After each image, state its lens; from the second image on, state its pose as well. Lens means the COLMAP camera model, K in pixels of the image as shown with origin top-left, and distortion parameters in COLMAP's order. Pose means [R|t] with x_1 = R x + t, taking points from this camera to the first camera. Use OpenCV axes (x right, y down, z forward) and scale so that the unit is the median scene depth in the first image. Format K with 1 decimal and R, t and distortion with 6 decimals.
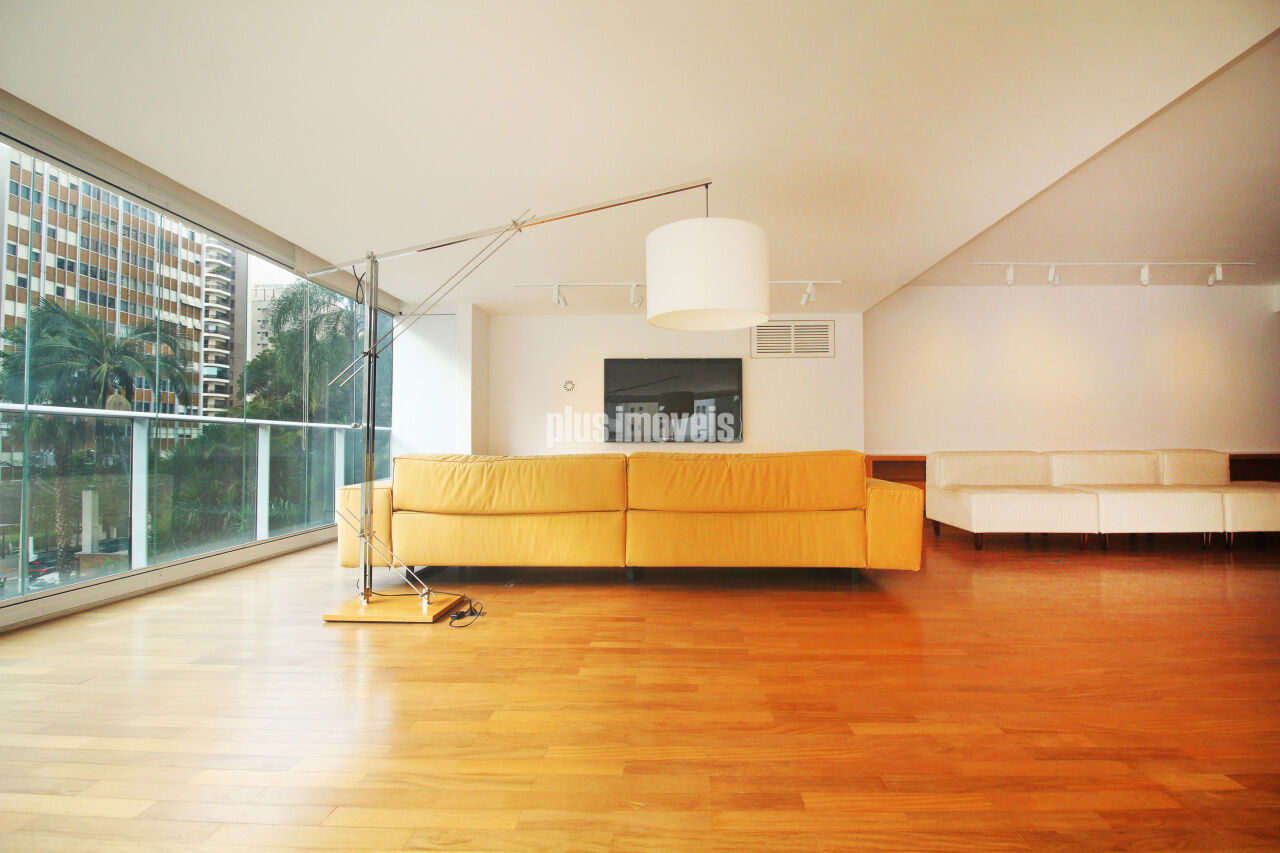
lens RADIAL K [[612.5, 0, 651.6], [0, 612.5, 444.0], [0, 0, 1]] dist [0.000259, -0.008643]
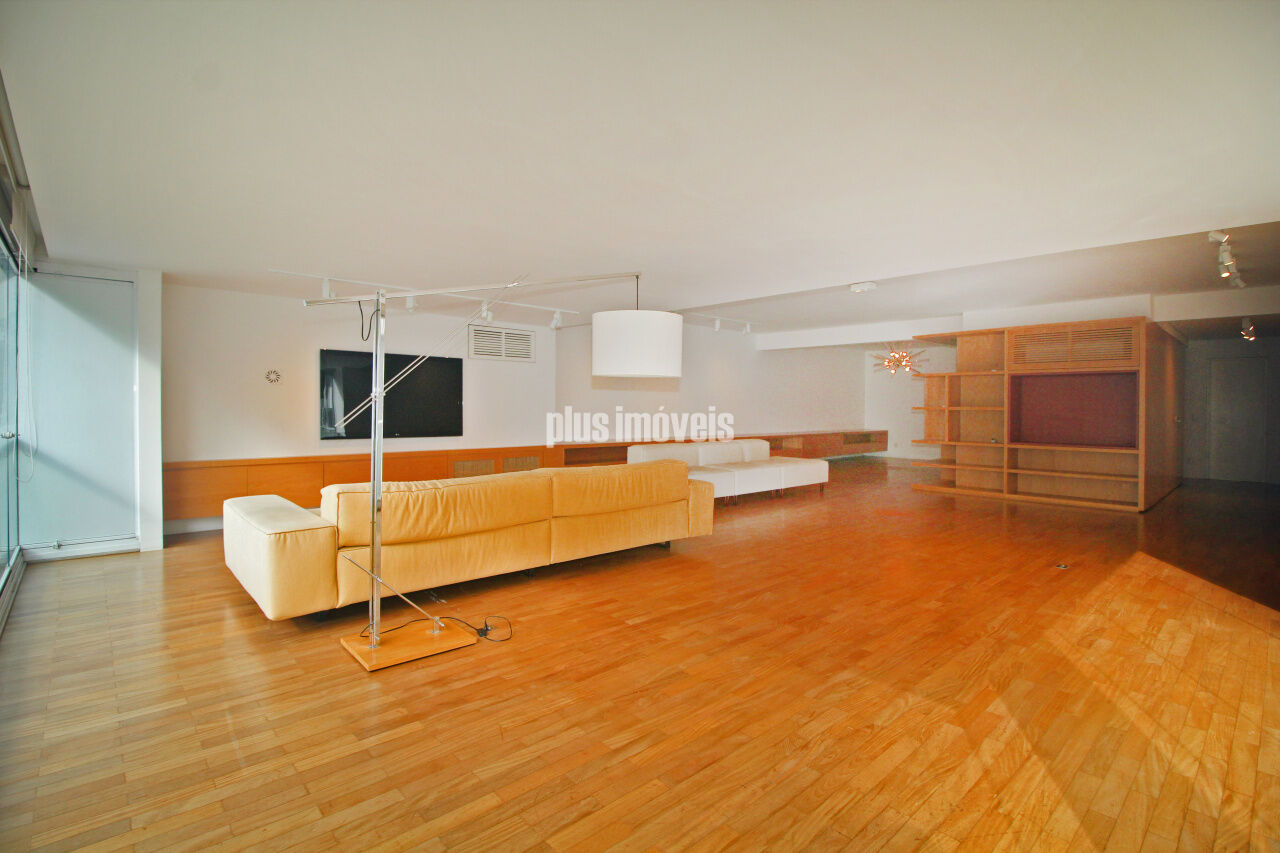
lens RADIAL K [[612.5, 0, 642.9], [0, 612.5, 424.2], [0, 0, 1]] dist [0.000259, -0.008643]
pose [[0.718085, -0.013833, 0.695818, -0.753564], [-0.007519, 0.999590, 0.027631, -0.114588], [-0.695915, -0.025074, 0.717687, 0.003952]]
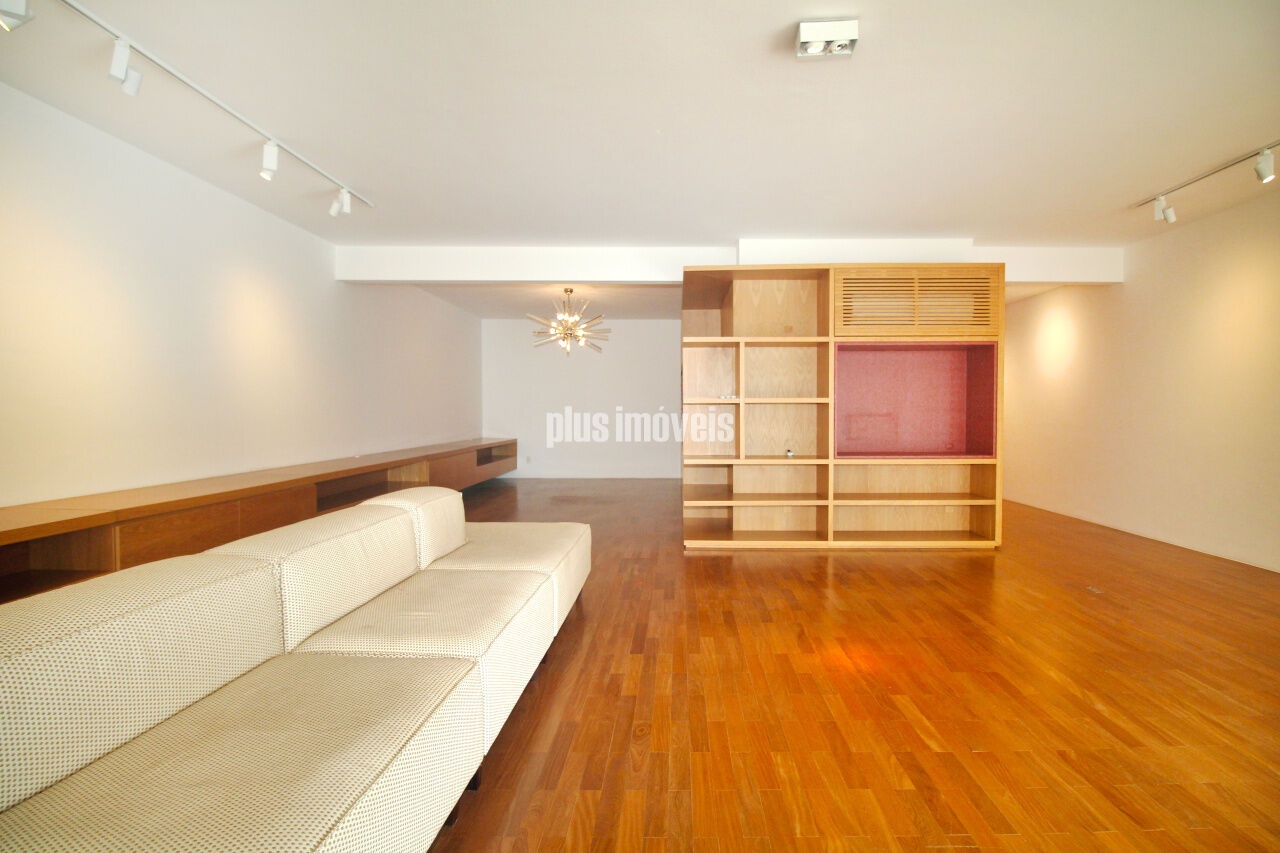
lens RADIAL K [[612.5, 0, 633.5], [0, 612.5, 431.2], [0, 0, 1]] dist [0.000259, -0.008643]
pose [[0.011917, -0.030651, 0.999459, 0.473209], [0.004226, 0.999523, 0.030602, -0.092157], [-0.999920, 0.003859, 0.012041, 1.197726]]
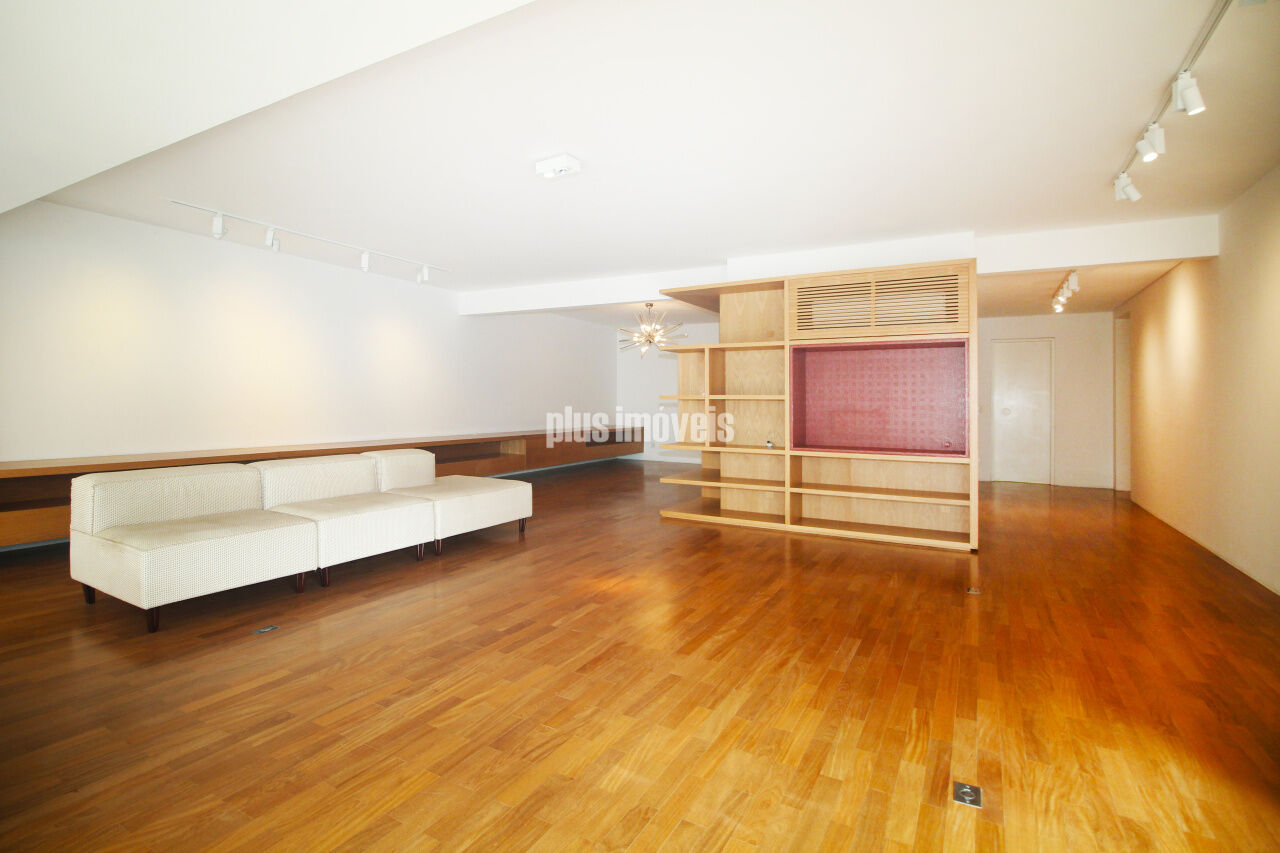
lens RADIAL K [[612.5, 0, 604.6], [0, 612.5, 411.0], [0, 0, 1]] dist [0.000259, -0.008643]
pose [[0.495032, -0.009644, 0.868821, 0.282186], [-0.005558, 0.999883, 0.014266, -0.103936], [-0.868857, -0.011891, 0.494921, 0.350900]]
